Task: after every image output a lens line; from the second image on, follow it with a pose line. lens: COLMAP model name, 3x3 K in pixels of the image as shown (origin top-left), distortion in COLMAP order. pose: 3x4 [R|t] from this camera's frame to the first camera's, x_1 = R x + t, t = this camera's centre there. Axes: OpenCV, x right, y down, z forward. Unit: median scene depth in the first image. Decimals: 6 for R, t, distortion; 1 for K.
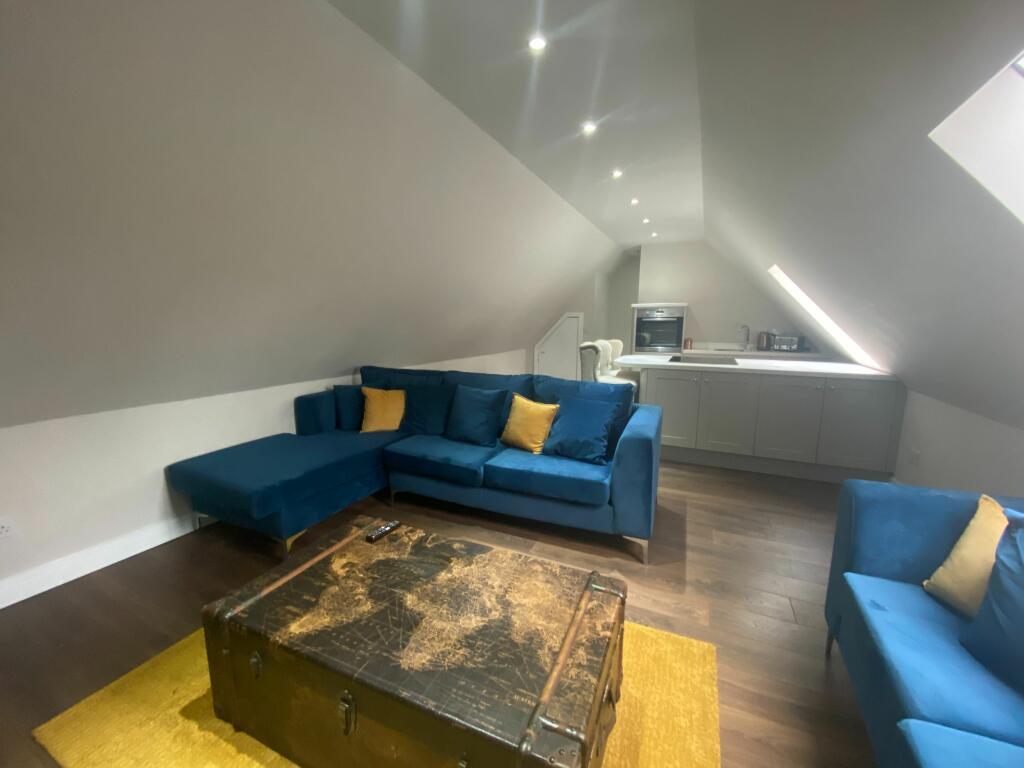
lens RADIAL K [[413.4, 0, 512.0], [0, 413.4, 384.0], [0, 0, 1]] dist [-0.028661, -0.000127]
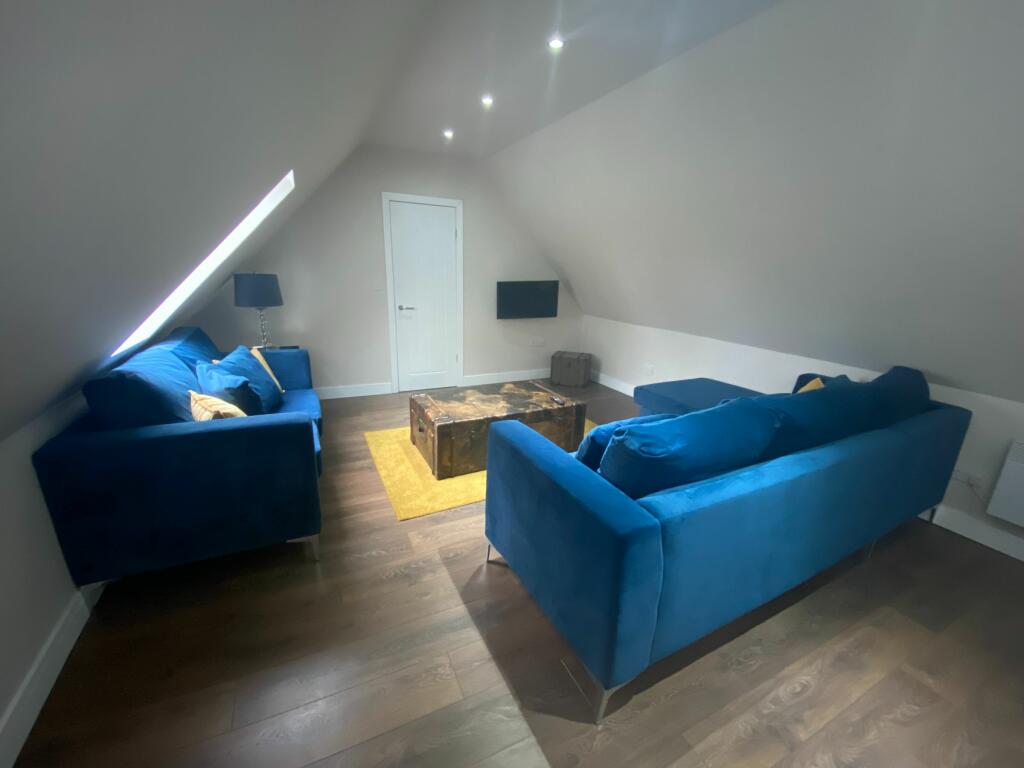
lens RADIAL K [[413.4, 0, 512.0], [0, 413.4, 384.0], [0, 0, 1]] dist [-0.028661, -0.000127]
pose [[-0.631386, 0.186965, -0.752592, 1.384873], [-0.159246, 0.918556, 0.361794, -0.400388], [0.758941, 0.348279, -0.550190, 2.146853]]
